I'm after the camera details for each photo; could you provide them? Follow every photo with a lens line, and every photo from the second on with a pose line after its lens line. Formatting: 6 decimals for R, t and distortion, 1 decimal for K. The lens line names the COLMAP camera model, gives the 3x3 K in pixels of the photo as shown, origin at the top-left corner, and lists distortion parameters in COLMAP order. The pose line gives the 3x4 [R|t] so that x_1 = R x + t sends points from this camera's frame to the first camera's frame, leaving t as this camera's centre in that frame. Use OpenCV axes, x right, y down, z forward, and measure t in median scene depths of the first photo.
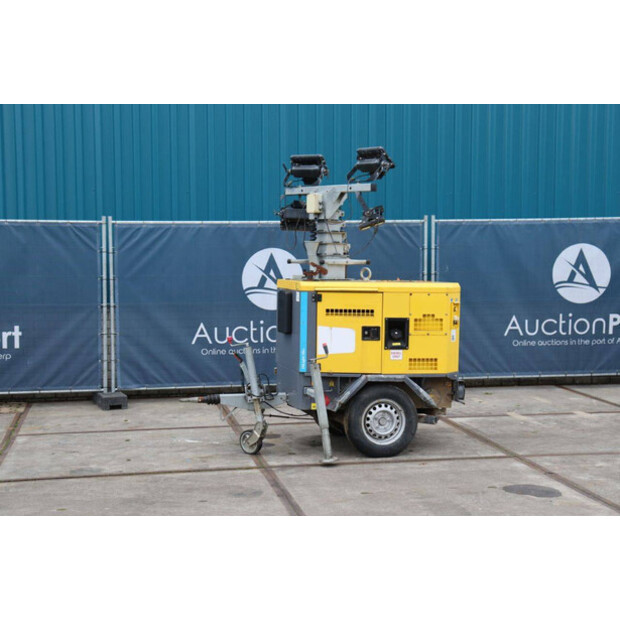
lens RADIAL K [[1078.9, 0, 316.2], [0, 1078.9, 305.0], [0, 0, 1]] dist [0.195131, 0.000000]
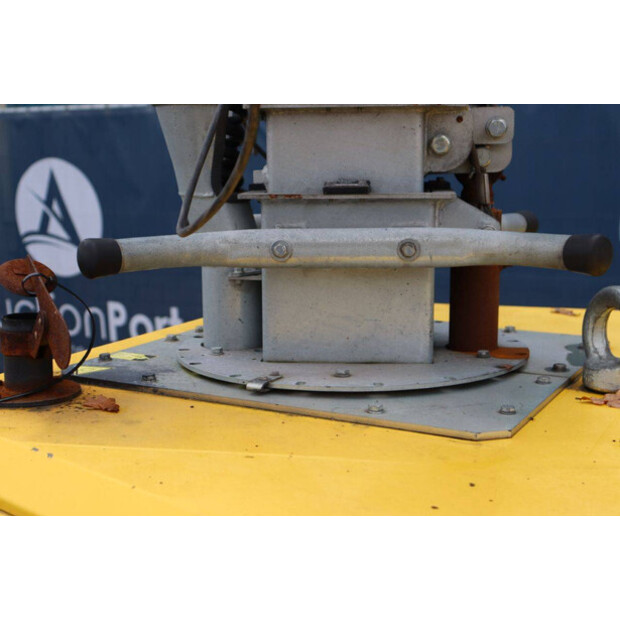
lens RADIAL K [[921.1, 0, 309.9], [0, 921.1, 310.1], [0, 0, 1]] dist [0.144955, 0.000000]
pose [[0.728716, 0.093479, -0.678406, 0.096772], [-0.008550, 0.991804, 0.127480, -0.046629], [0.684763, -0.087096, 0.723542, 0.906508]]
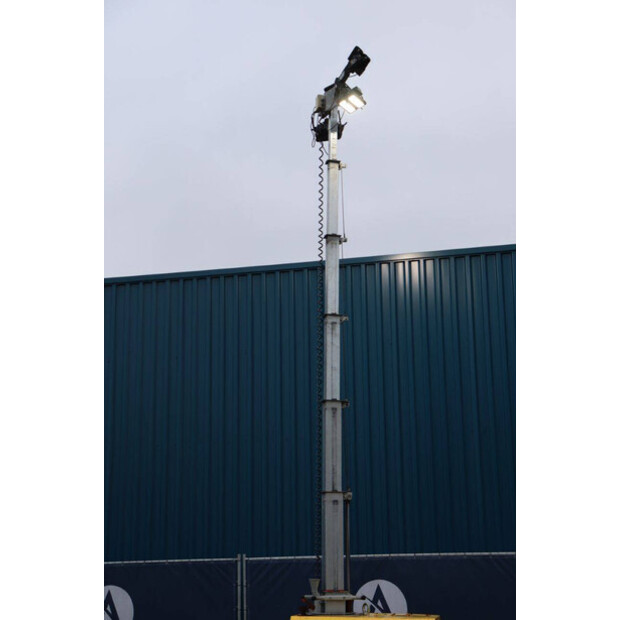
lens RADIAL K [[1078.9, 0, 311.5], [0, 1078.9, 310.1], [0, 0, 1]] dist [0.195131, 0.000000]
pose [[0.909773, -0.107671, -0.400898, 0.502031], [-0.005728, 0.962426, -0.271484, -0.017708], [0.415066, 0.249285, 0.874973, -0.127040]]
